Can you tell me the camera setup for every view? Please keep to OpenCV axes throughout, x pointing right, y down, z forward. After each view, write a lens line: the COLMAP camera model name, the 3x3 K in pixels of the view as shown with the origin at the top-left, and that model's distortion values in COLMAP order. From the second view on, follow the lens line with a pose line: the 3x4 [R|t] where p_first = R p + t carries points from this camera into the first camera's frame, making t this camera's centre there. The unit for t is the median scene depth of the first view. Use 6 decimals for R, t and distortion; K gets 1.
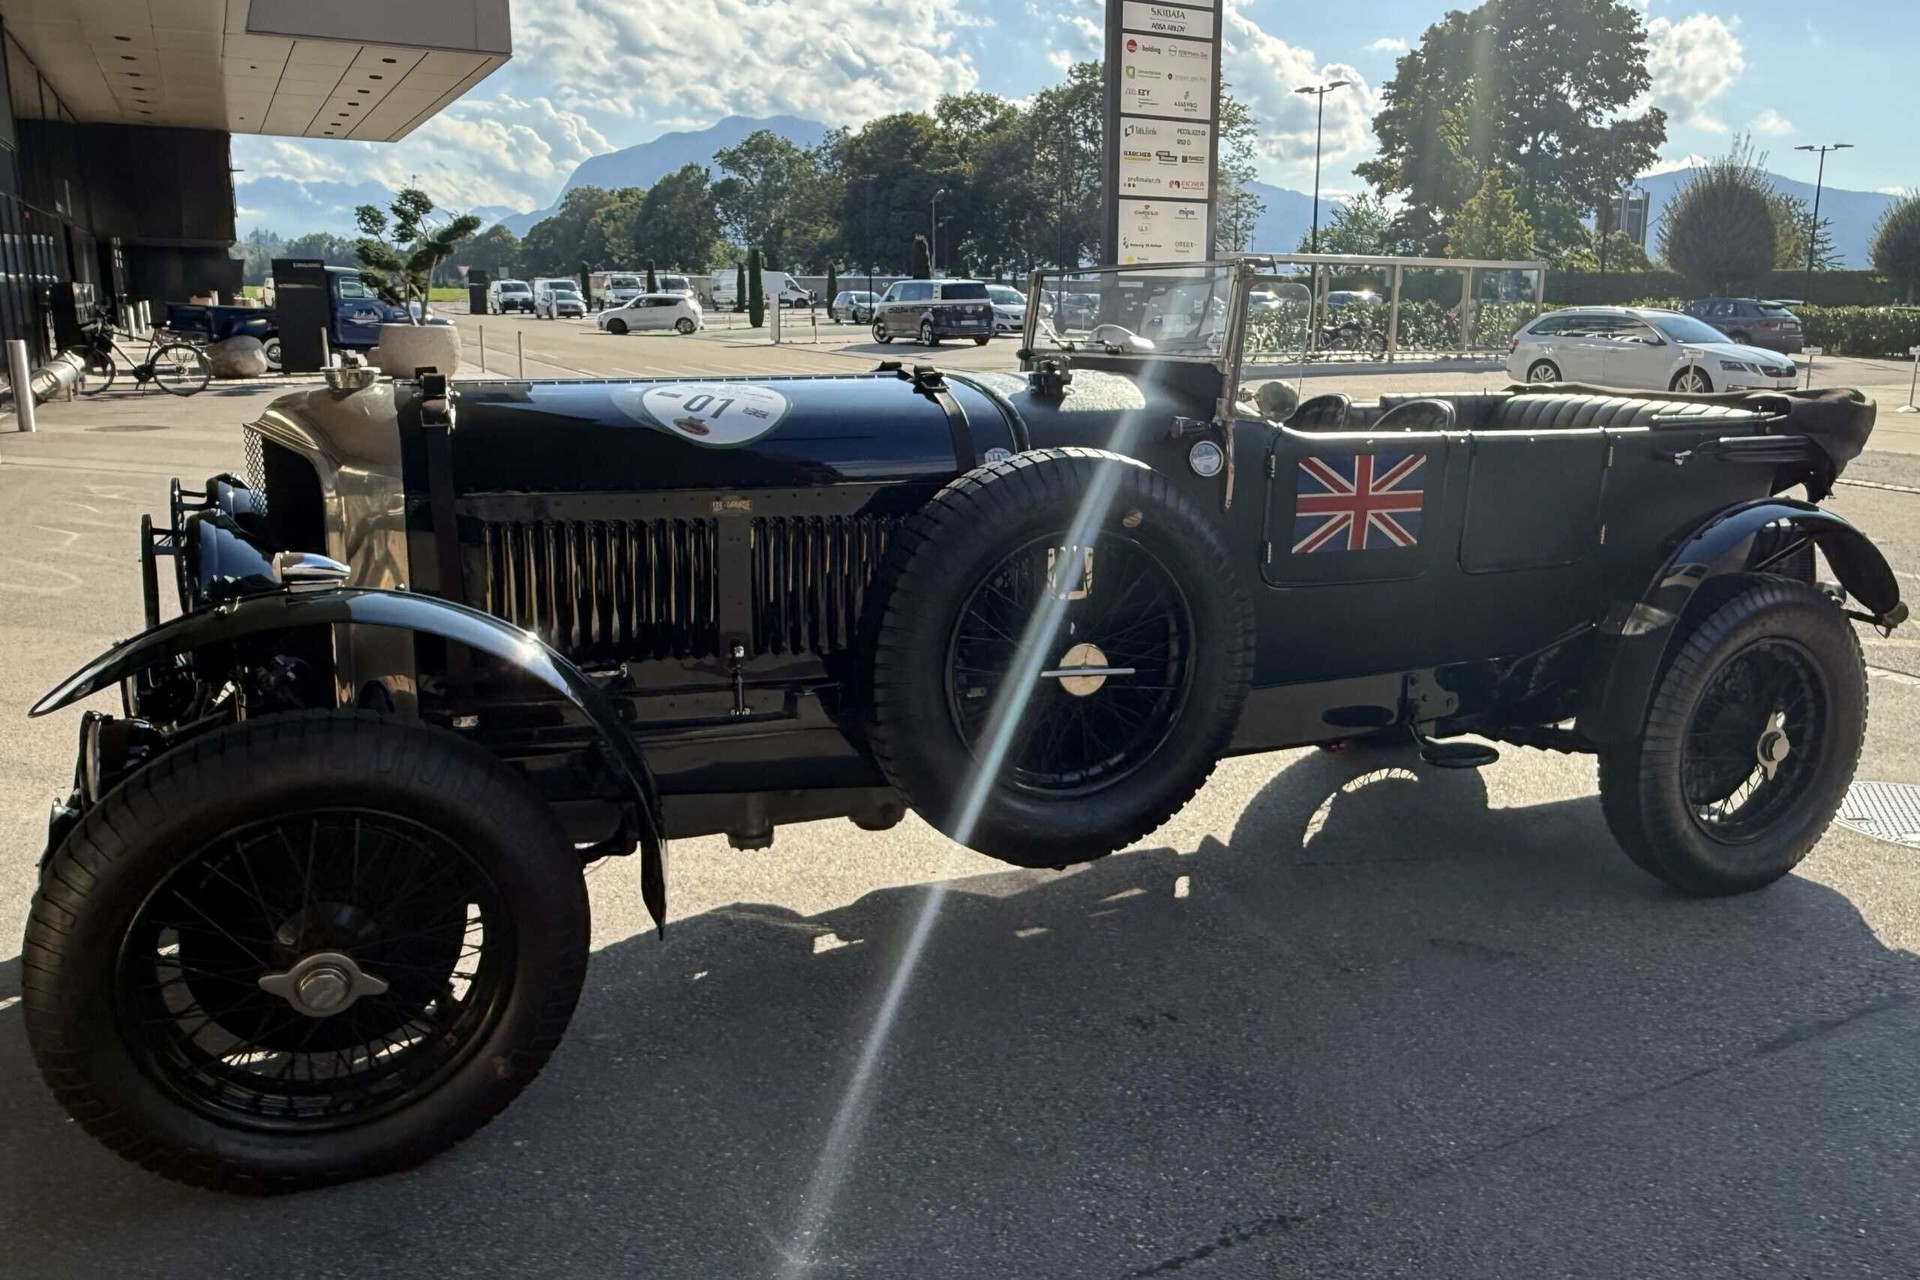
lens RADIAL K [[1470.3, 0, 1056.1], [0, 1470.3, 591.7], [0, 0, 1]] dist [0.002137, -0.004771]
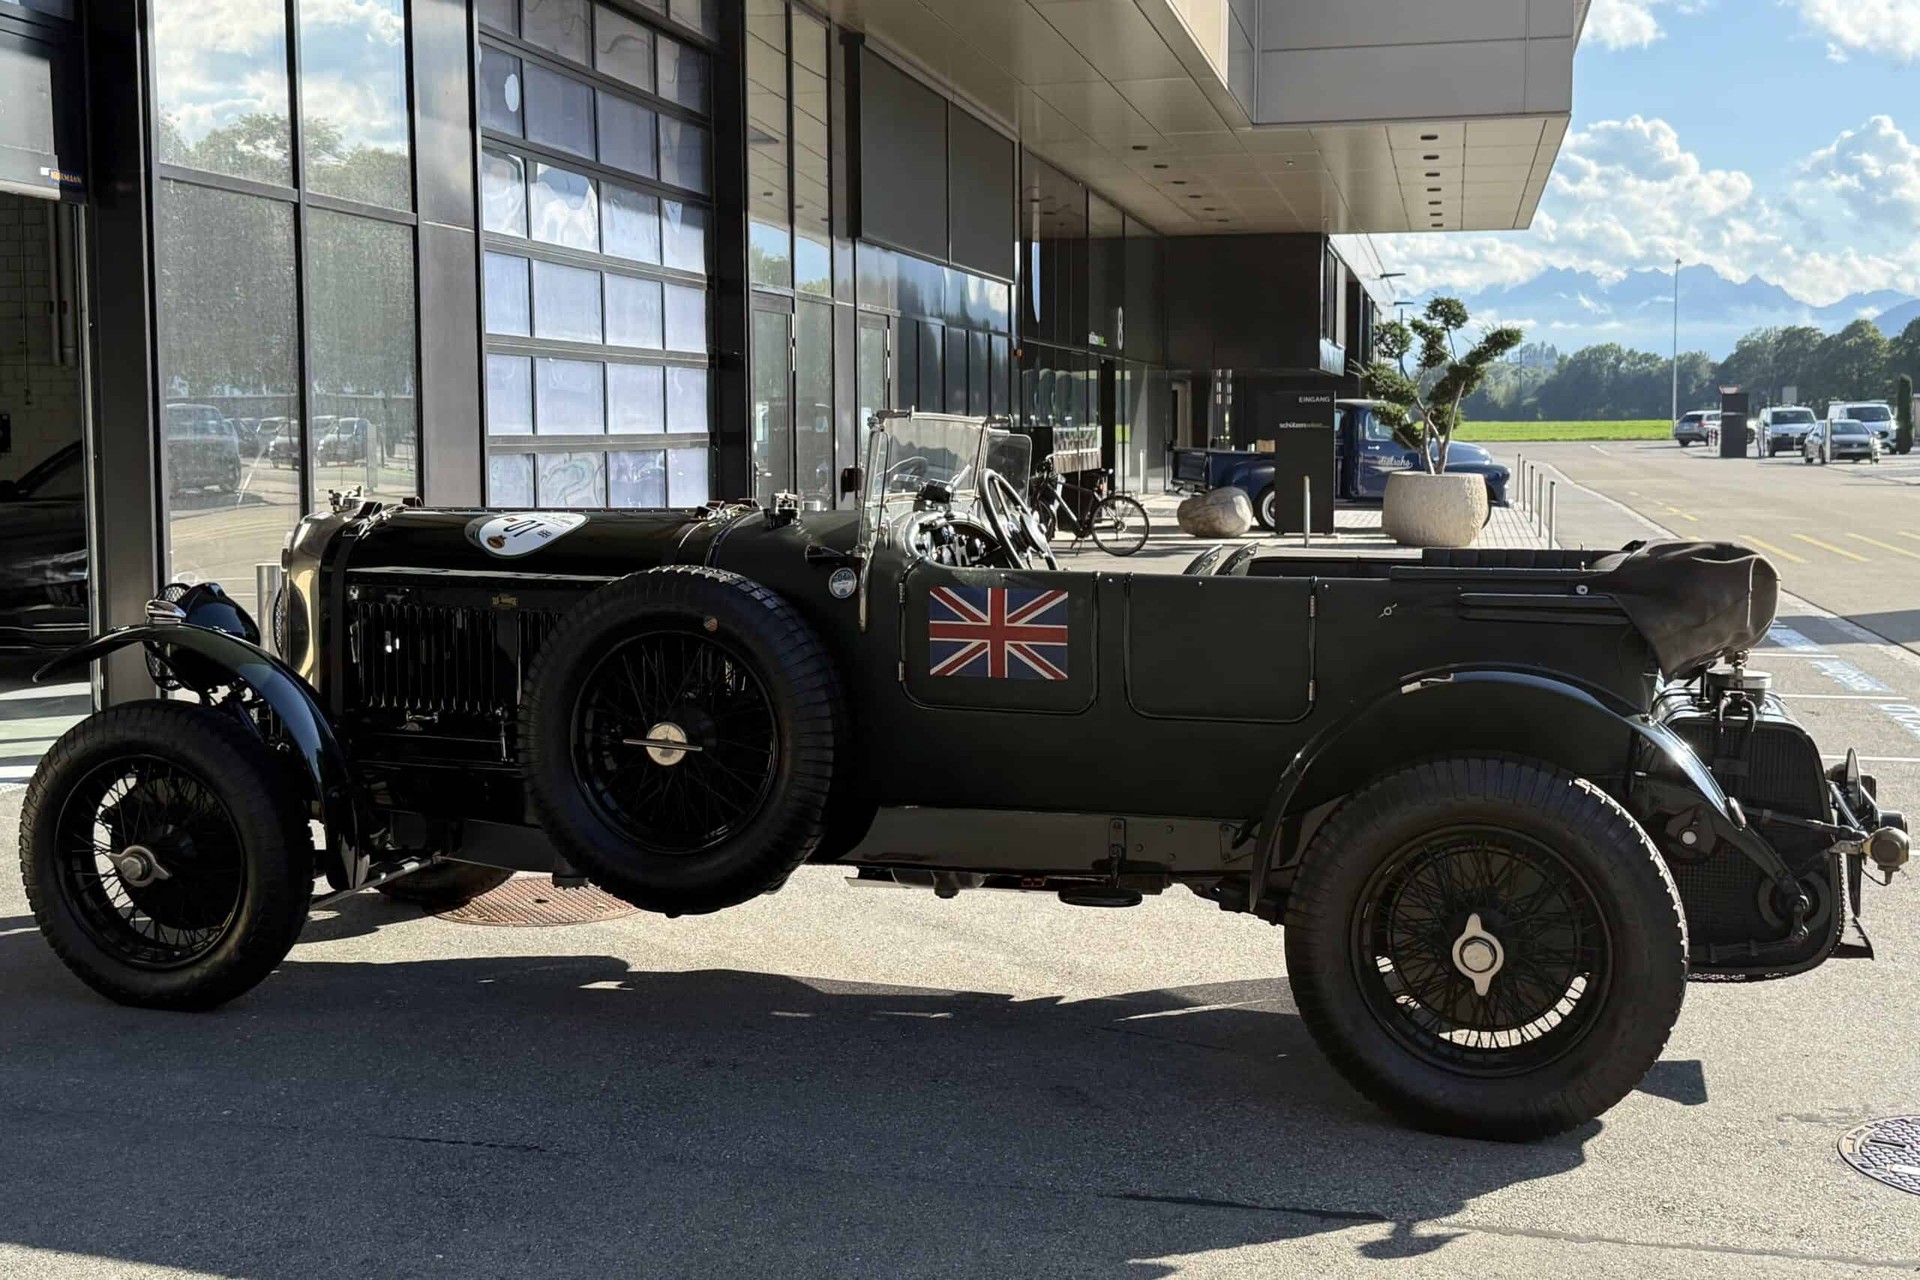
lens RADIAL K [[2331.0, 0, 961.8], [0, 2331.0, 516.2], [0, 0, 1]] dist [0.104334, -0.008761]
pose [[0.742888, 0.011050, -0.669324, 0.157588], [-0.118463, 0.986253, -0.115200, 0.006410], [0.658850, 0.164871, 0.733985, -0.031610]]
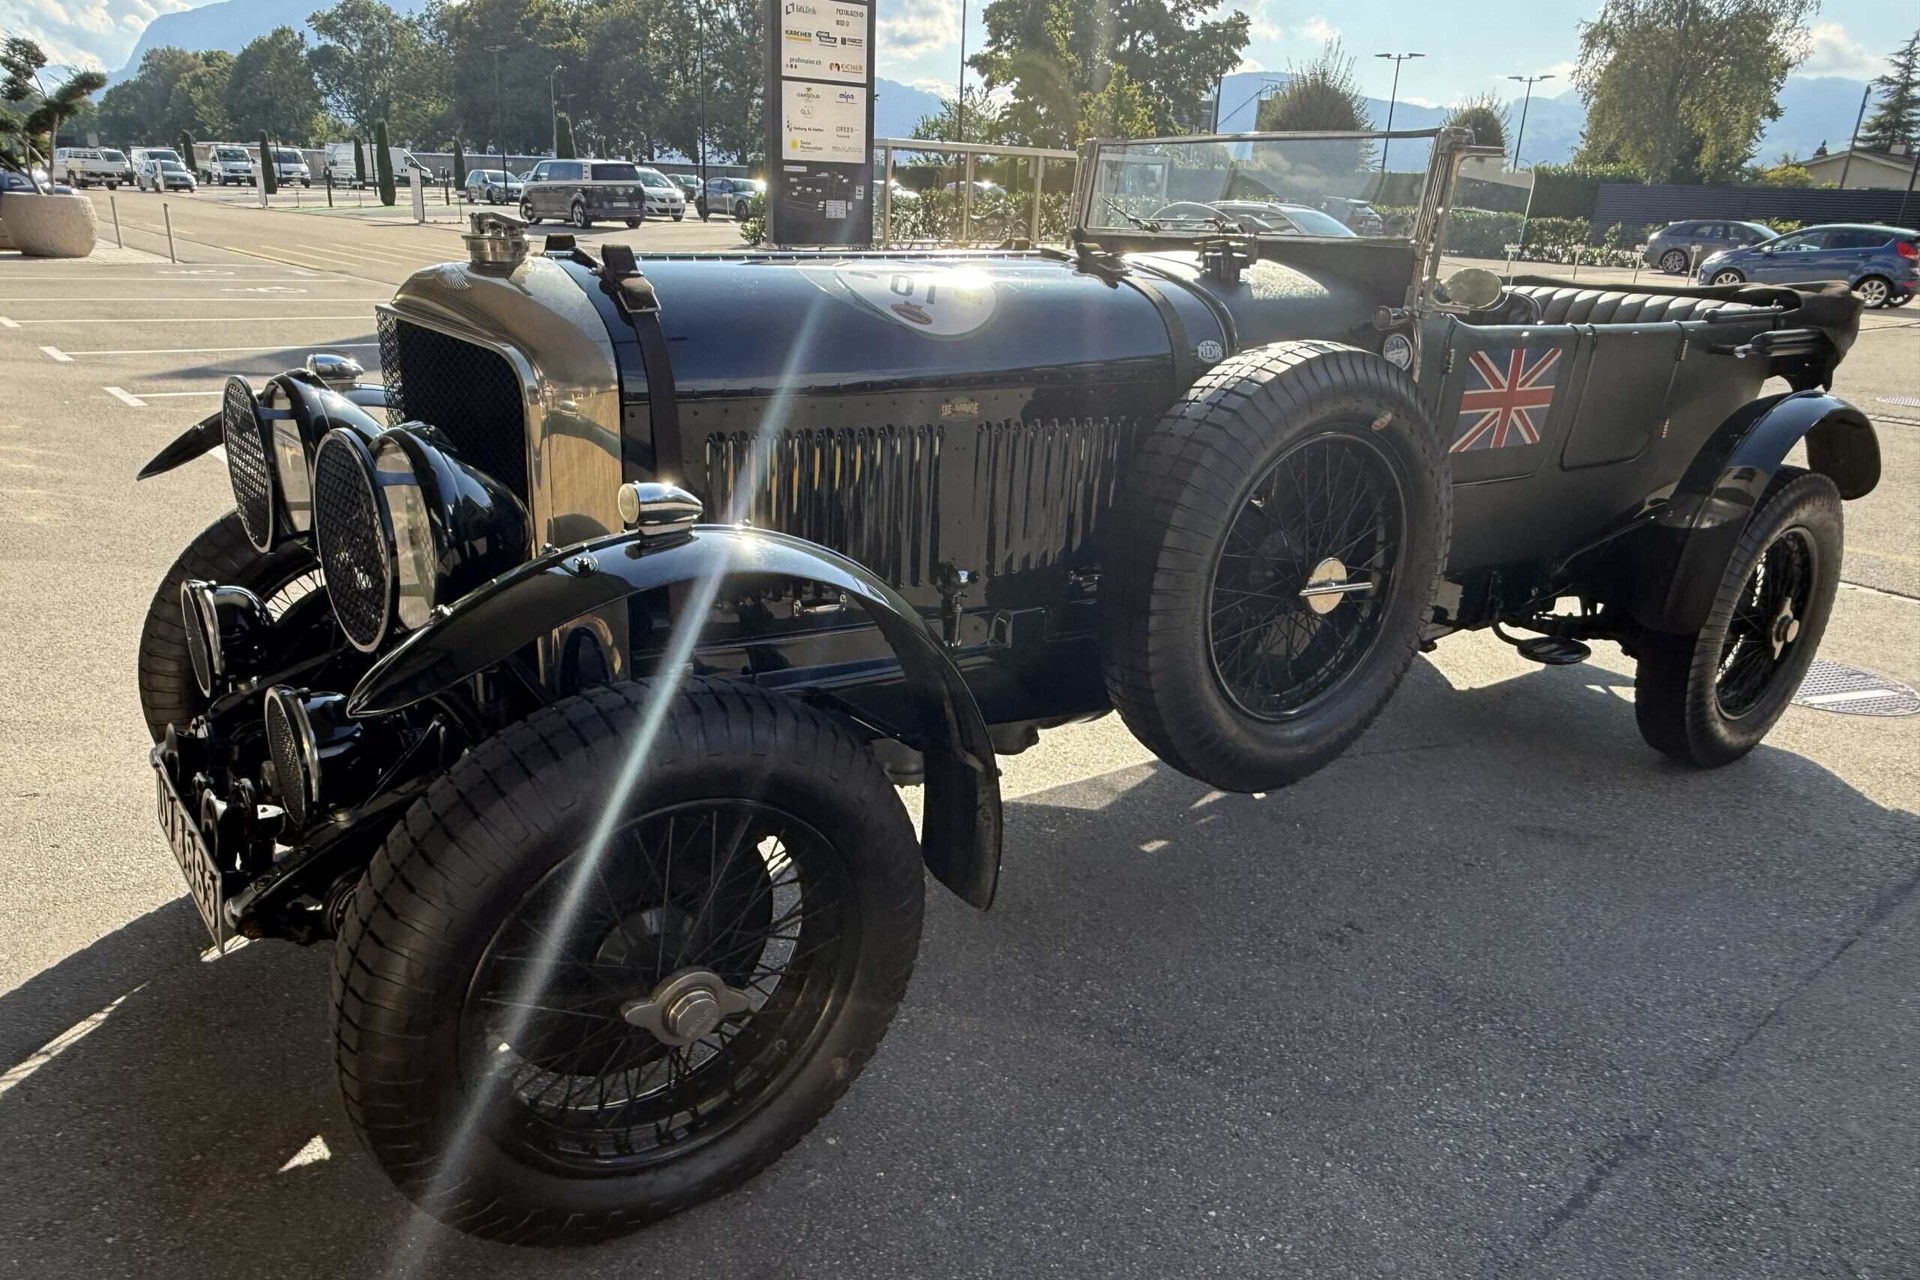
lens RADIAL K [[1333.9, 0, 927.7], [0, 1333.9, 689.7], [0, 0, 1]] dist [-0.006817, 0.010396]
pose [[0.982917, -0.043998, 0.178712, -0.040250], [0.014132, 0.986181, 0.165068, -0.002636], [-0.183505, -0.159722, 0.969956, 0.022470]]
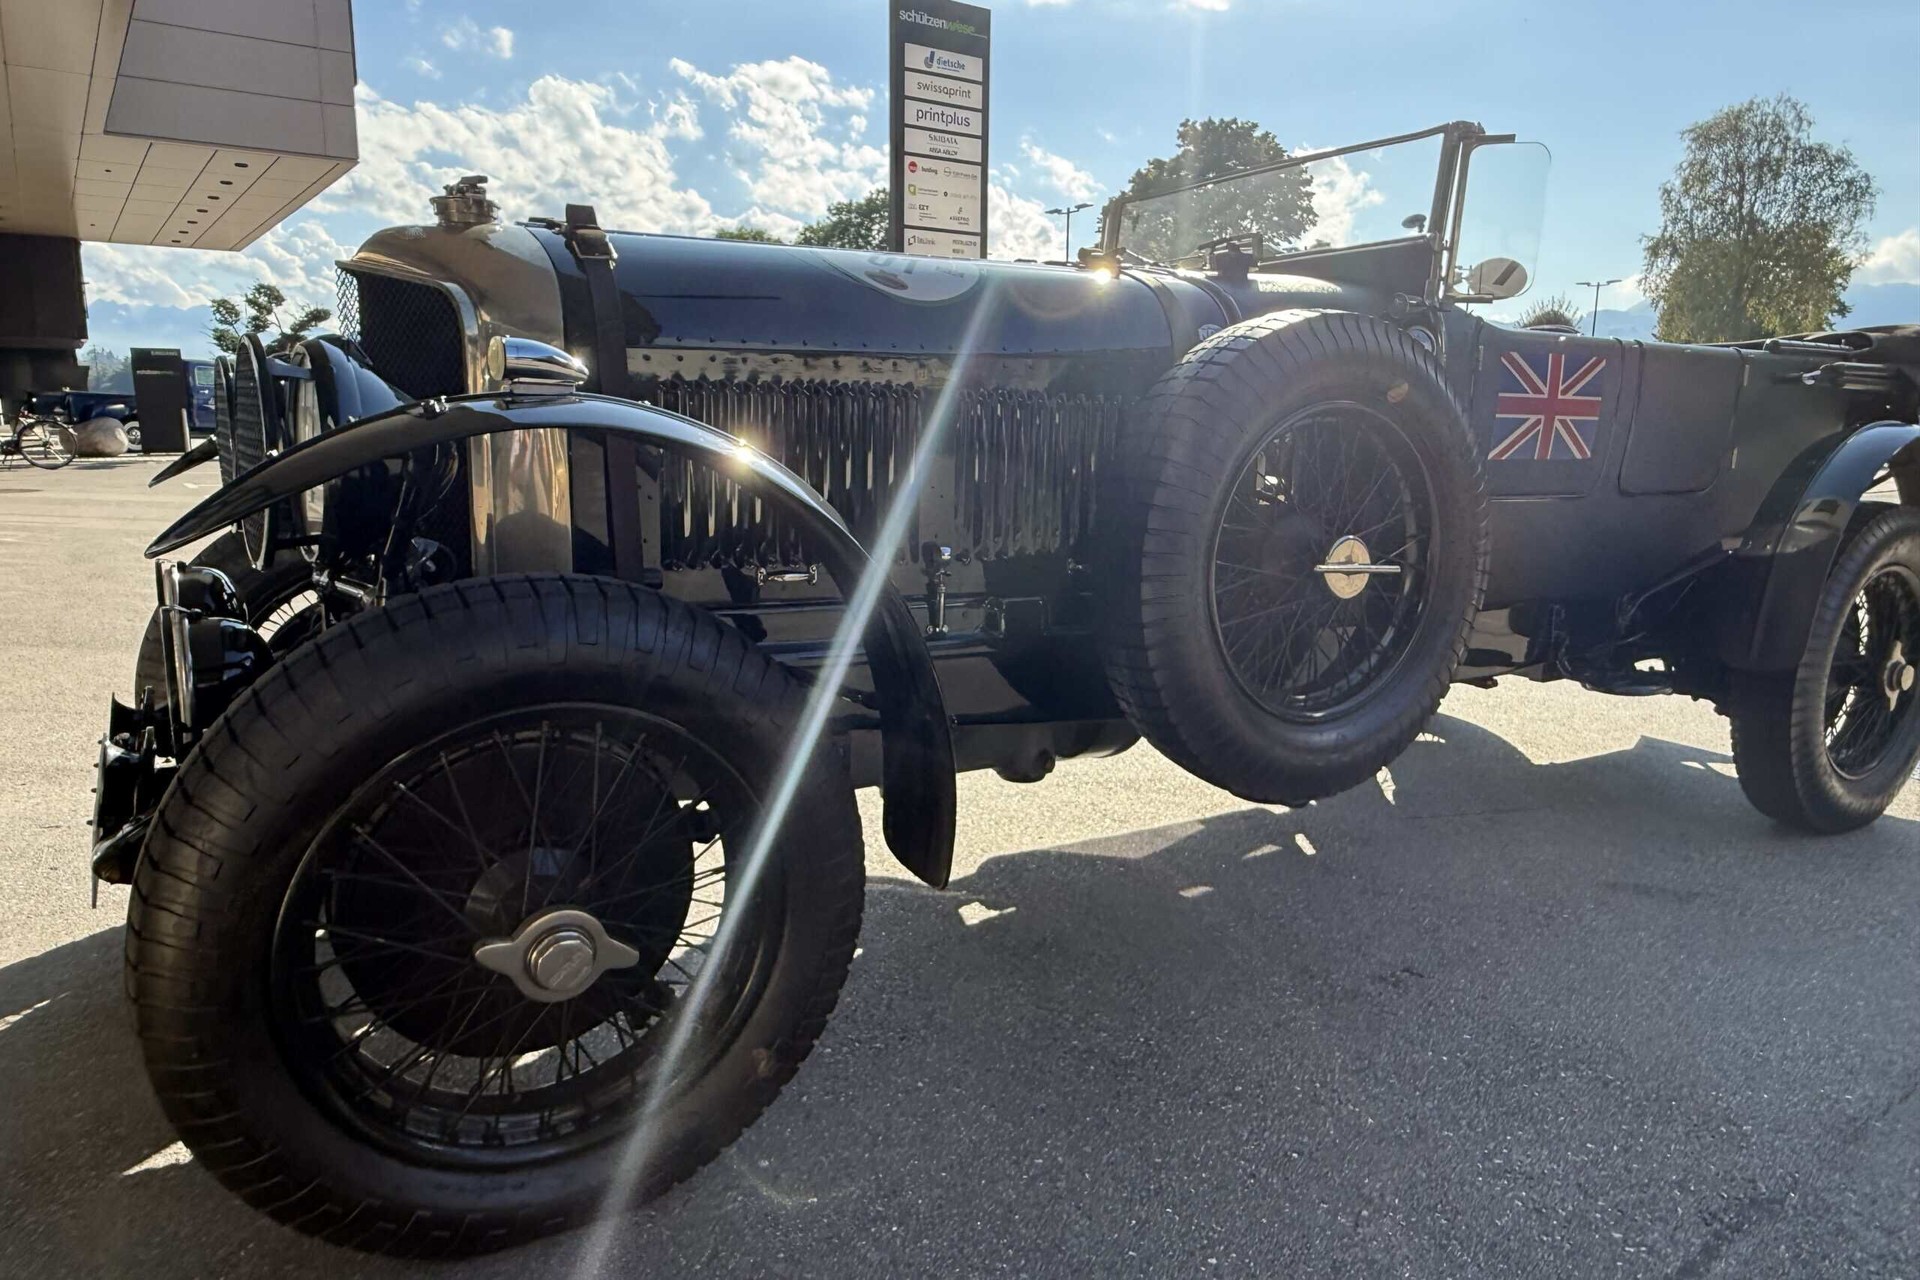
lens RADIAL K [[1248.9, 0, 931.0], [0, 1248.9, 639.8], [0, 0, 1]] dist [-0.001526, 0.002106]
pose [[0.995579, -0.021490, 0.091431, -0.030393], [0.022708, 0.999666, -0.012300, 0.010332], [-0.091136, 0.014322, 0.995735, 0.031217]]
